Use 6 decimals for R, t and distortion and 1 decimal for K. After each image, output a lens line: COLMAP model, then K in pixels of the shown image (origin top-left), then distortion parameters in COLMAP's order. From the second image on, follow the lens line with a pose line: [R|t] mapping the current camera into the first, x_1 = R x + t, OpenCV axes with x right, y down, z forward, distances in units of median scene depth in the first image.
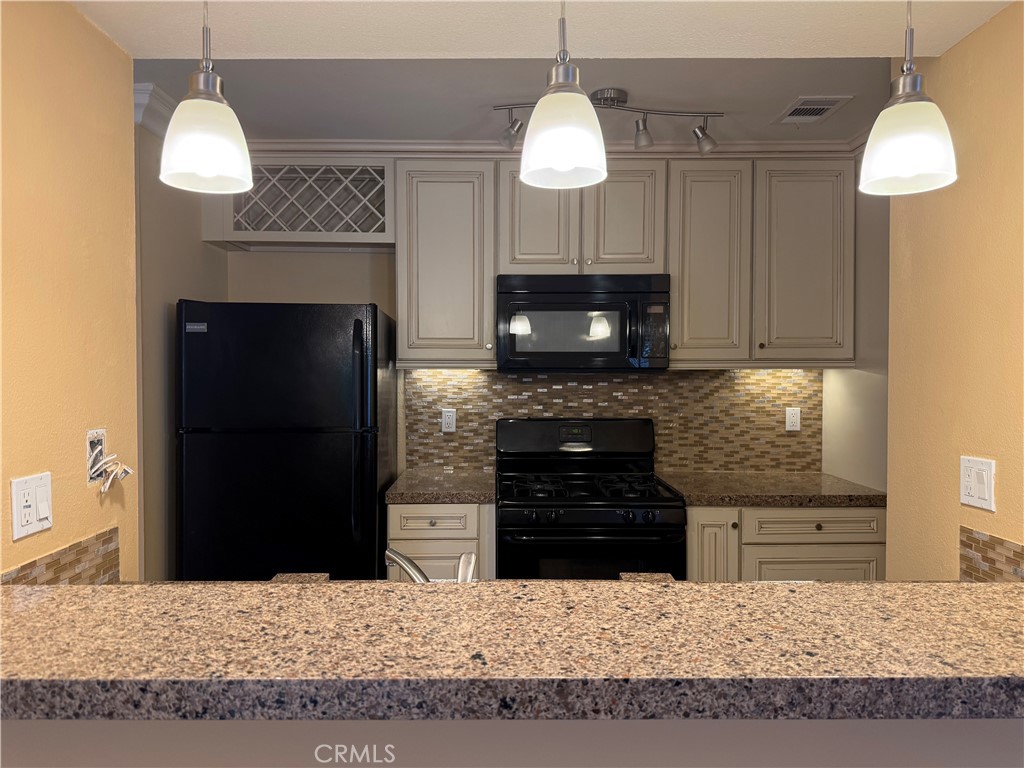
lens RADIAL K [[717.8, 0, 512.0], [0, 717.8, 384.0], [0, 0, 1]] dist [0.132333, -0.230772]
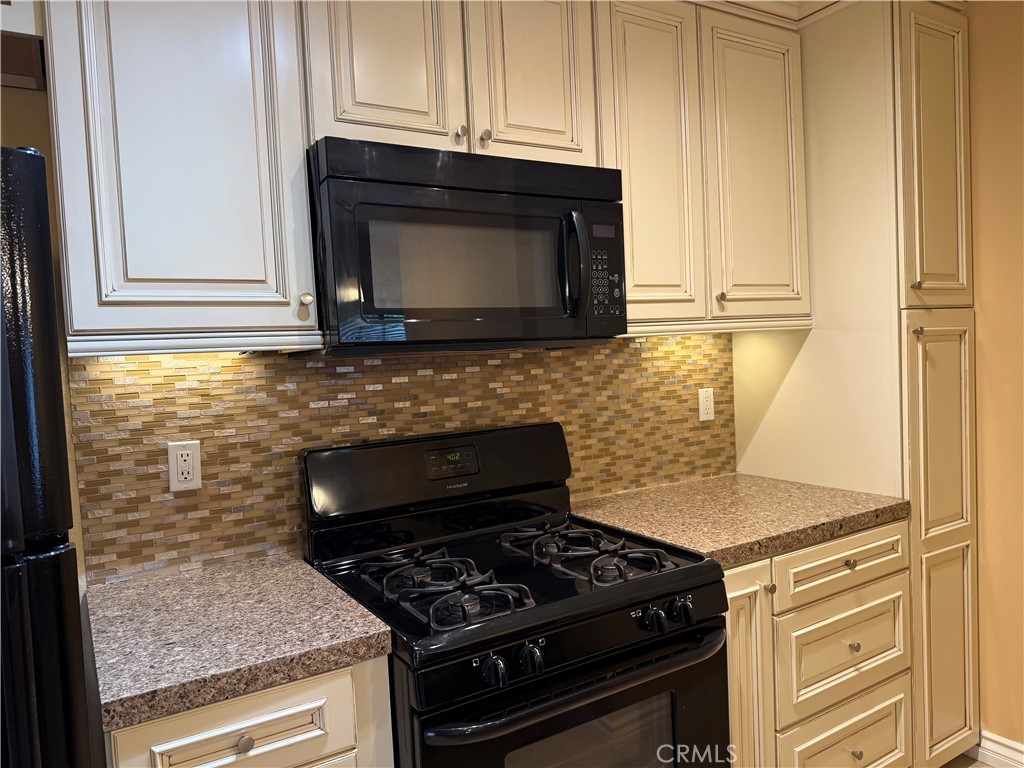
lens RADIAL K [[717.8, 0, 512.0], [0, 717.8, 384.0], [0, 0, 1]] dist [0.132333, -0.230772]
pose [[0.856931, -0.063493, 0.511506, -0.144492], [0.055878, 0.997979, 0.030265, -0.004368], [-0.512394, 0.002647, 0.858746, 0.484048]]
